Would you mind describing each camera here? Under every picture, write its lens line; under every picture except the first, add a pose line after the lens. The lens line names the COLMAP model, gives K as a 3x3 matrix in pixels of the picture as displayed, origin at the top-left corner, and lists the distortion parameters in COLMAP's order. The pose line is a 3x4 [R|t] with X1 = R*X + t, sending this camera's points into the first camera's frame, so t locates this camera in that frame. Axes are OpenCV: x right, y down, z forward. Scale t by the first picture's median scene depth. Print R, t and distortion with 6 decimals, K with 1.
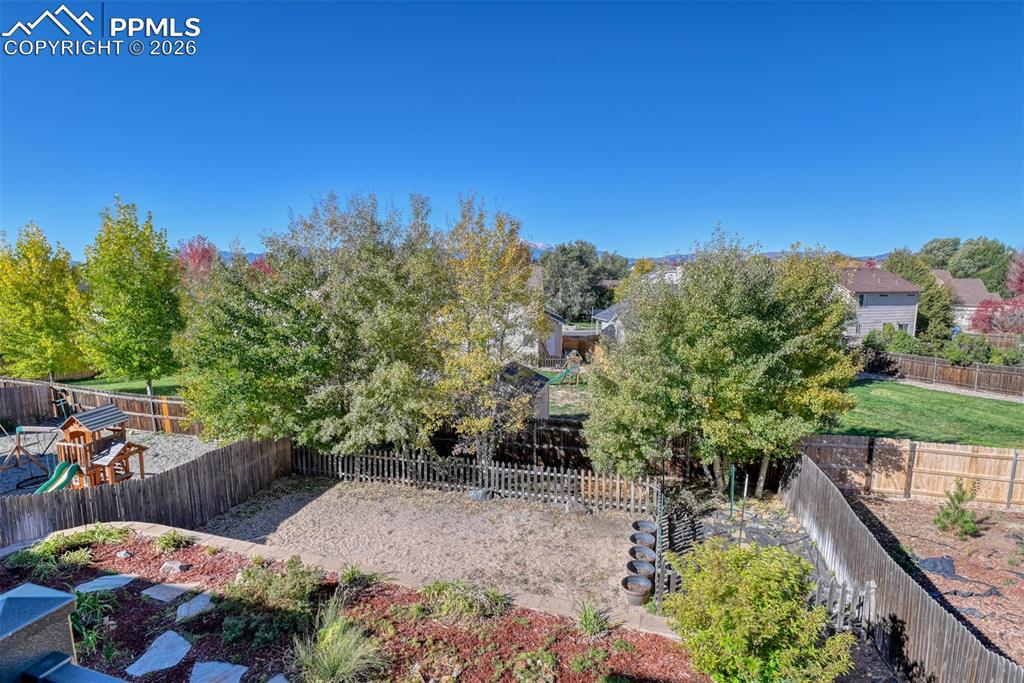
lens RADIAL K [[516.9, 0, 516.2], [0, 516.9, 344.5], [0, 0, 1]] dist [-0.026585, -0.000089]
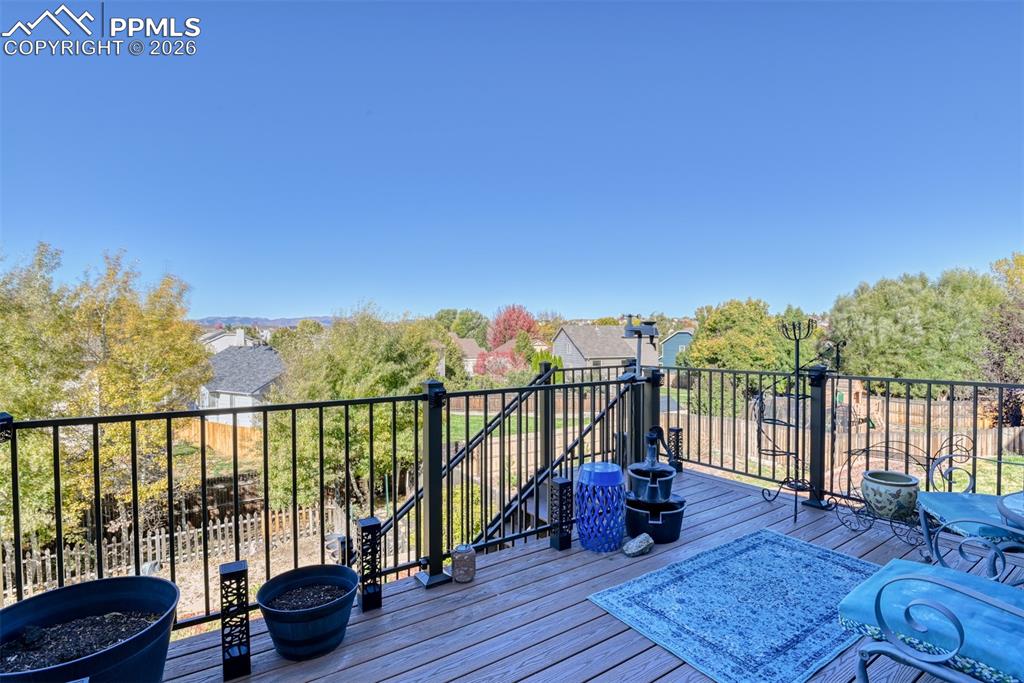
lens RADIAL K [[516.9, 0, 516.2], [0, 516.9, 344.5], [0, 0, 1]] dist [-0.026585, -0.000089]
pose [[0.666789, -0.019471, 0.744992, -0.193311], [0.113403, 0.990668, -0.075607, 0.023481], [-0.736568, 0.134898, 0.662774, -0.097504]]
